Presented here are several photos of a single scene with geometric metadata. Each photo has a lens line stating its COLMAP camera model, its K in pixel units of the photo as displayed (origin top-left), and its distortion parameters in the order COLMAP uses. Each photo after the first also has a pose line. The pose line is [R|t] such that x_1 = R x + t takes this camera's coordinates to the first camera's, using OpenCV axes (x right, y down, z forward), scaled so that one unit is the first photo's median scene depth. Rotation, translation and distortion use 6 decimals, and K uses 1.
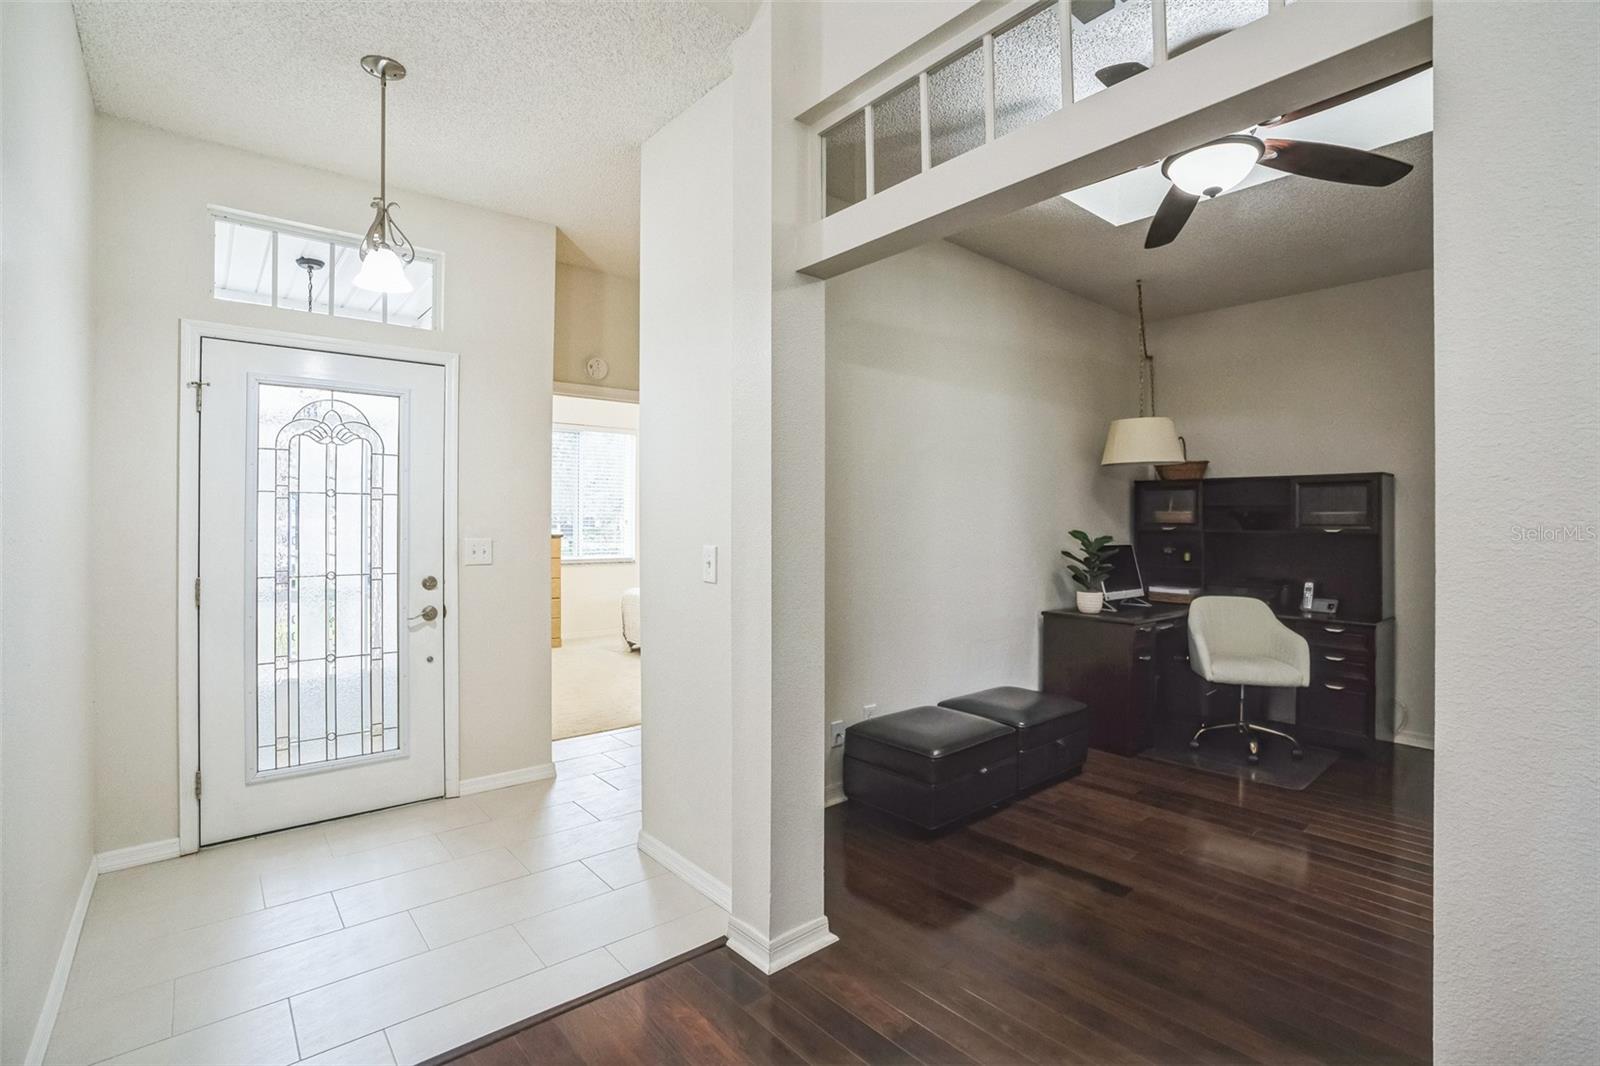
lens RADIAL K [[739.3, 0, 804.4], [0, 739.3, 523.3], [0, 0, 1]] dist [-0.020451, 0.000536]
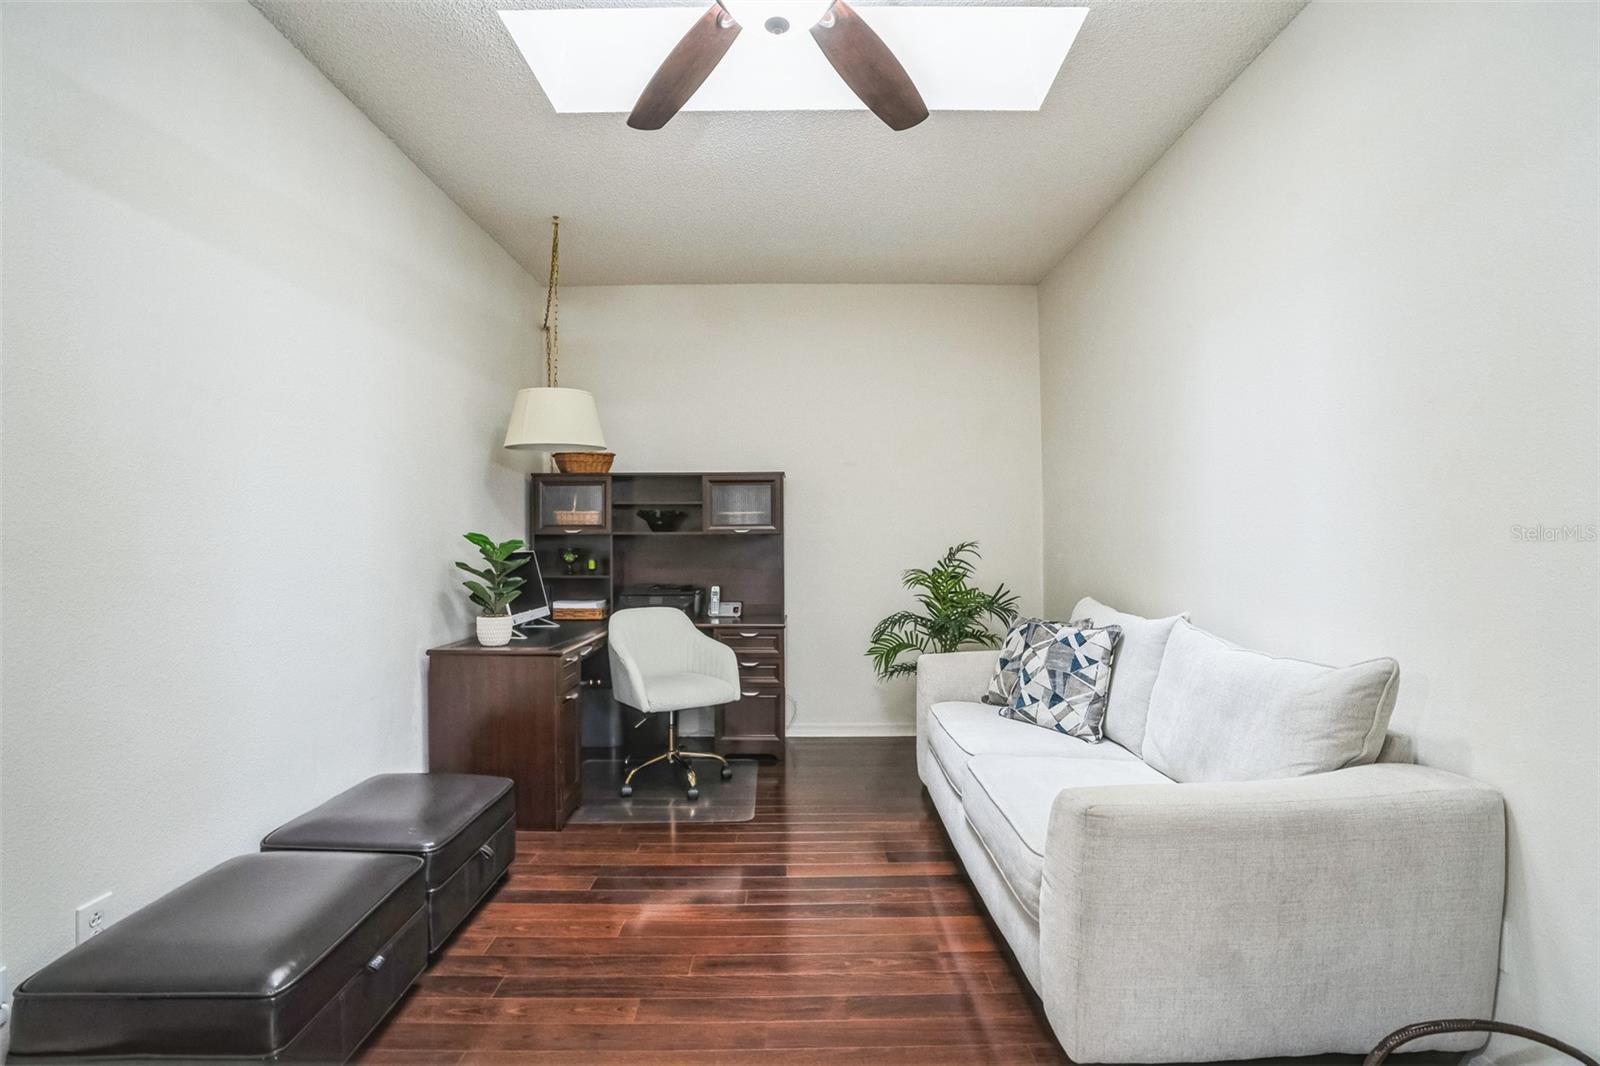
lens RADIAL K [[748.8, 0, 807.8], [0, 748.8, 539.9], [0, 0, 1]] dist [-0.023518, 0.001587]
pose [[0.649693, -0.010917, 0.760118, 0.026646], [0.007905, 0.999940, 0.007605, 0.013919], [-0.760156, 0.001068, 0.649740, 0.279778]]
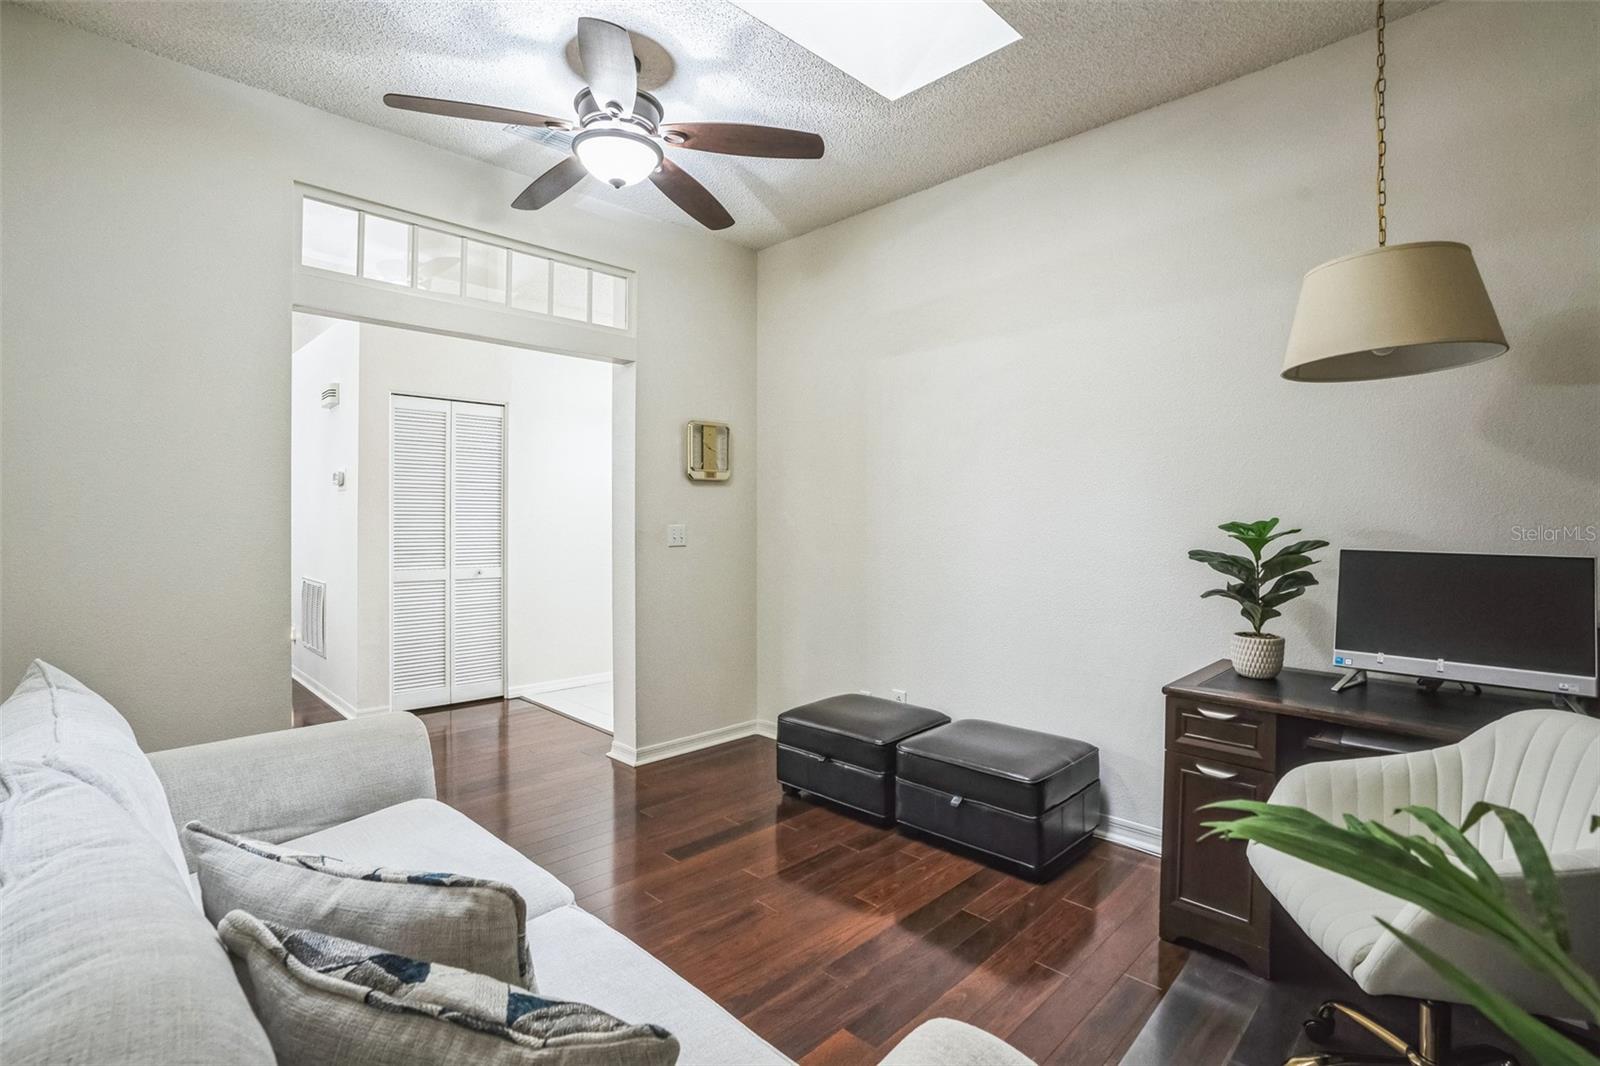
lens RADIAL K [[739.3, 0, 804.4], [0, 739.3, 523.3], [0, 0, 1]] dist [-0.020451, 0.000536]
pose [[0.078539, 0.001646, -0.996910, 0.879043], [0.007524, 0.999969, 0.002243, 0.005312], [0.996883, -0.007677, 0.078524, 0.631730]]
